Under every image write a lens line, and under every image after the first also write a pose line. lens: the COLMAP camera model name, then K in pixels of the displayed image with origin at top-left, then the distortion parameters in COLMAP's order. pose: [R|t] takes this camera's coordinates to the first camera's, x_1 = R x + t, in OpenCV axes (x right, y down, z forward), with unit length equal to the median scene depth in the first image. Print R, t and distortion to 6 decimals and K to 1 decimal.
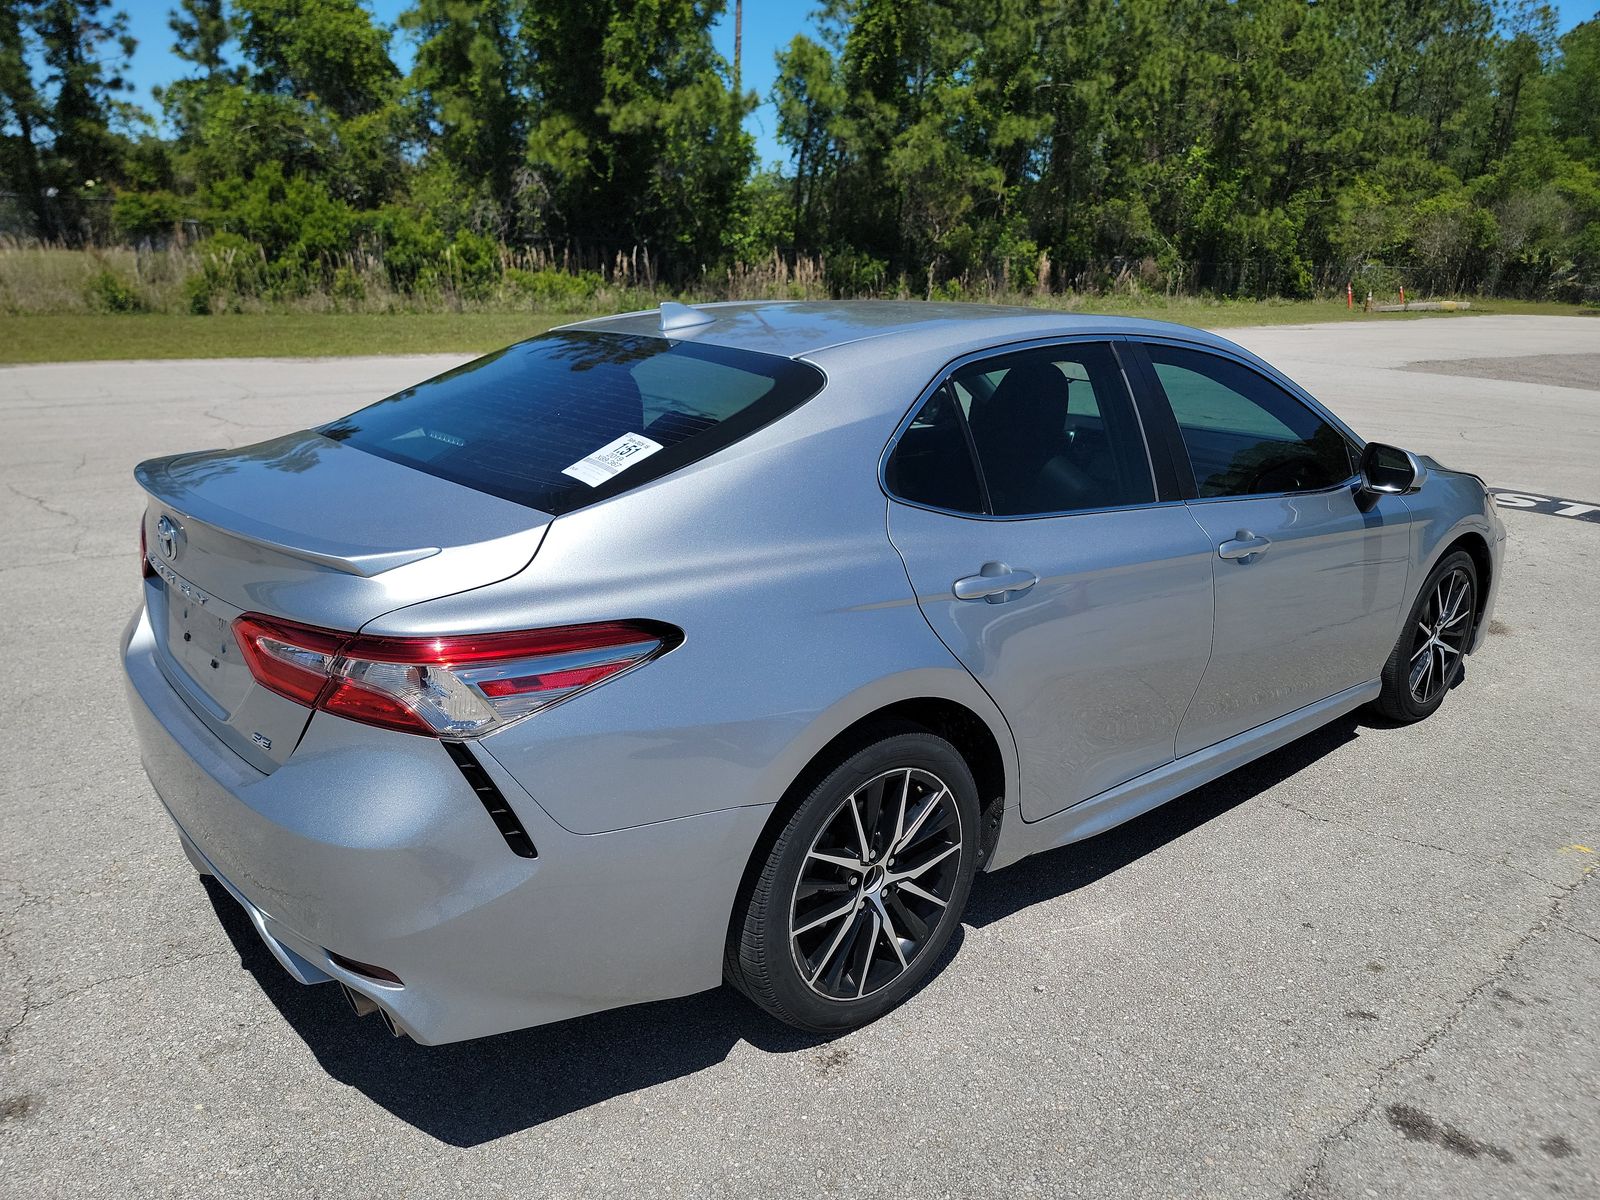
lens RADIAL K [[1125.1, 0, 809.3], [0, 1125.1, 602.6], [0, 0, 1]] dist [0.110502, -0.092092]
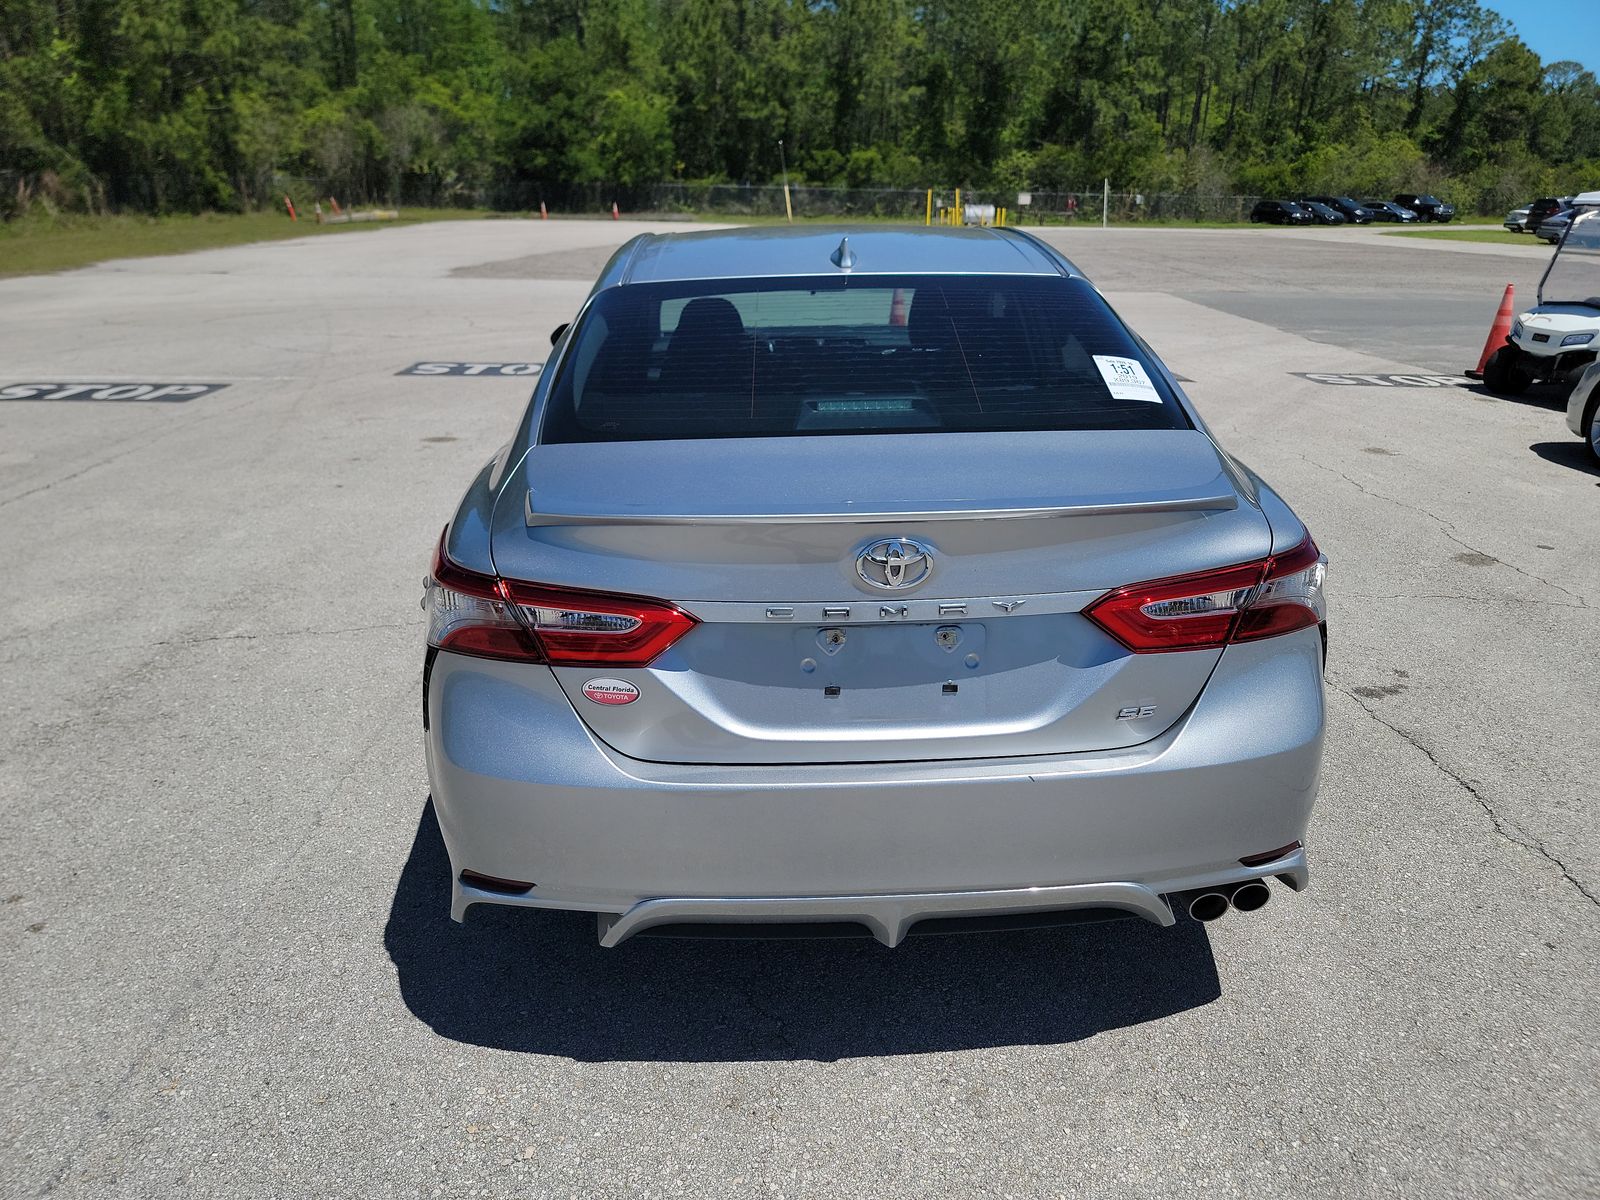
lens RADIAL K [[1125.1, 0, 809.3], [0, 1125.1, 602.6], [0, 0, 1]] dist [0.110502, -0.092092]
pose [[0.610224, -0.306422, 0.730570, -0.081466], [0.254485, 0.949115, 0.185522, -0.013735], [-0.750243, 0.072709, 0.657152, 0.034196]]
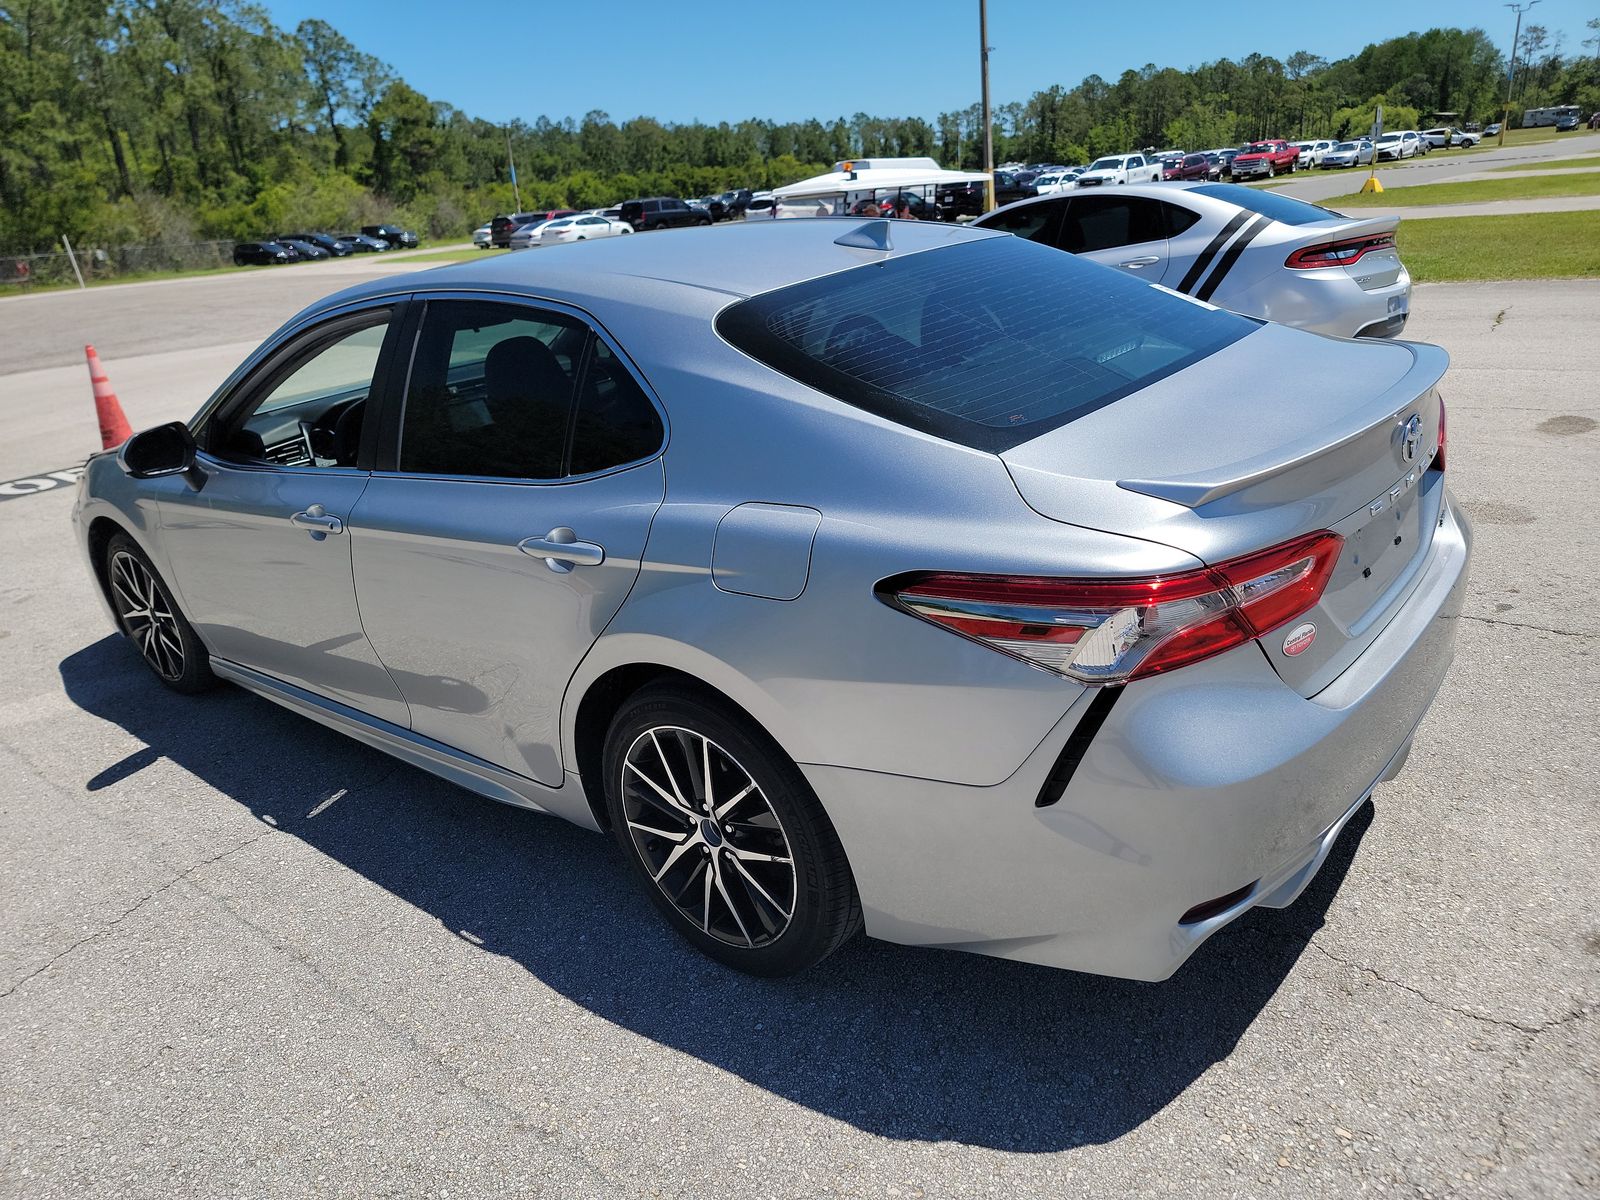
lens RADIAL K [[1109.3, 0, 803.8], [0, 1109.3, 604.4], [0, 0, 1]] dist [0.107945, -0.086290]
pose [[-0.179754, -0.373528, 0.910036, -0.093002], [0.378200, 0.827760, 0.414461, -0.035699], [-0.908104, 0.418677, -0.007524, 0.102931]]
